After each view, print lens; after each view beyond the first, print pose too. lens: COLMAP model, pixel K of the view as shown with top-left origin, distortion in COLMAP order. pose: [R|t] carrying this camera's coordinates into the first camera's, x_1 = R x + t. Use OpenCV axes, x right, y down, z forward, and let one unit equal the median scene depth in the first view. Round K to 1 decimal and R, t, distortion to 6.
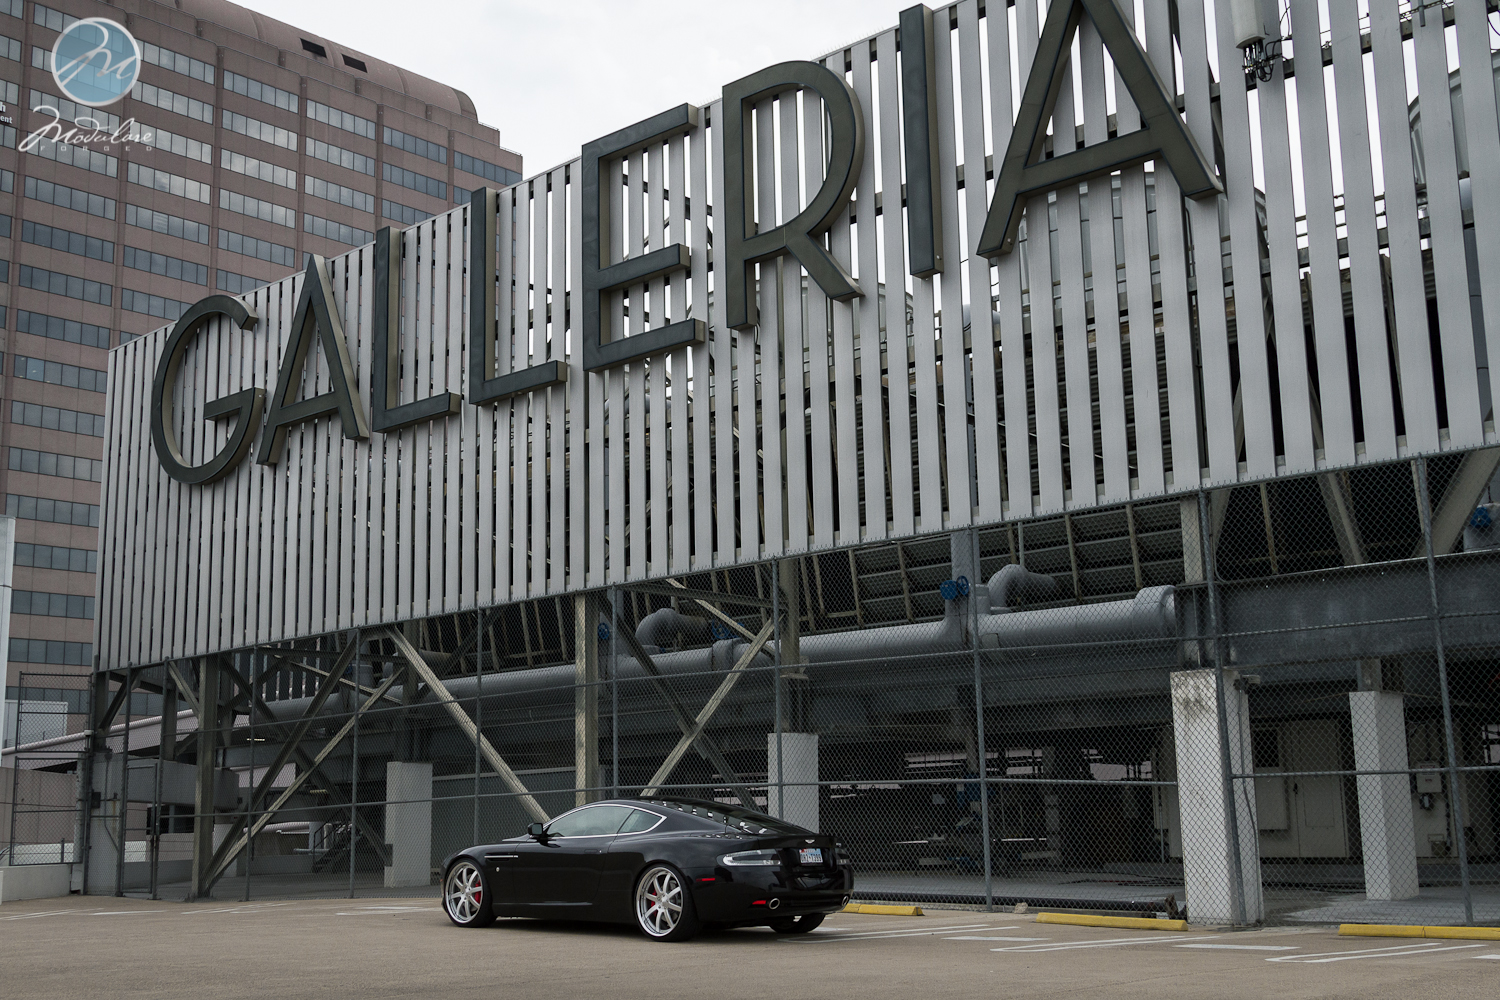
lens RADIAL K [[1742.8, 0, 751.0], [0, 1742.8, 500.9], [0, 0, 1]] dist [0.037936, 0.000000]
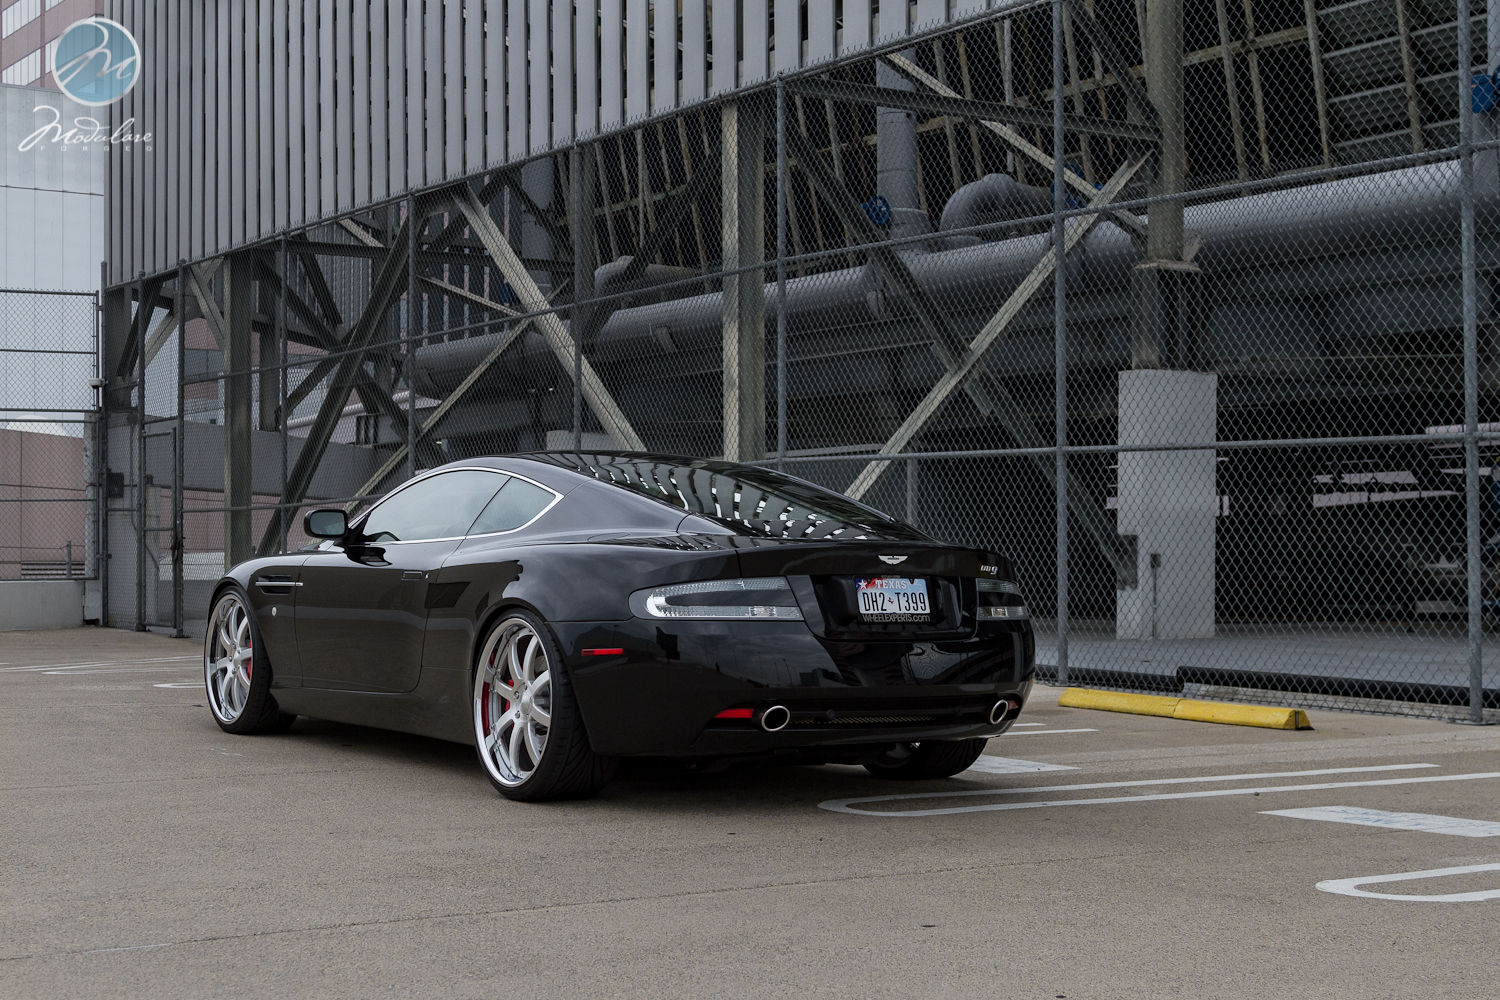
lens RADIAL K [[2291.5, 0, 749.7], [0, 2291.5, 499.3], [0, 0, 1]] dist [-0.028189, 0.000000]
pose [[0.970767, 0.009364, -0.239841, 0.075586], [0.029849, 0.986772, 0.159340, 0.061594], [0.238160, -0.161841, 0.957647, 0.313573]]
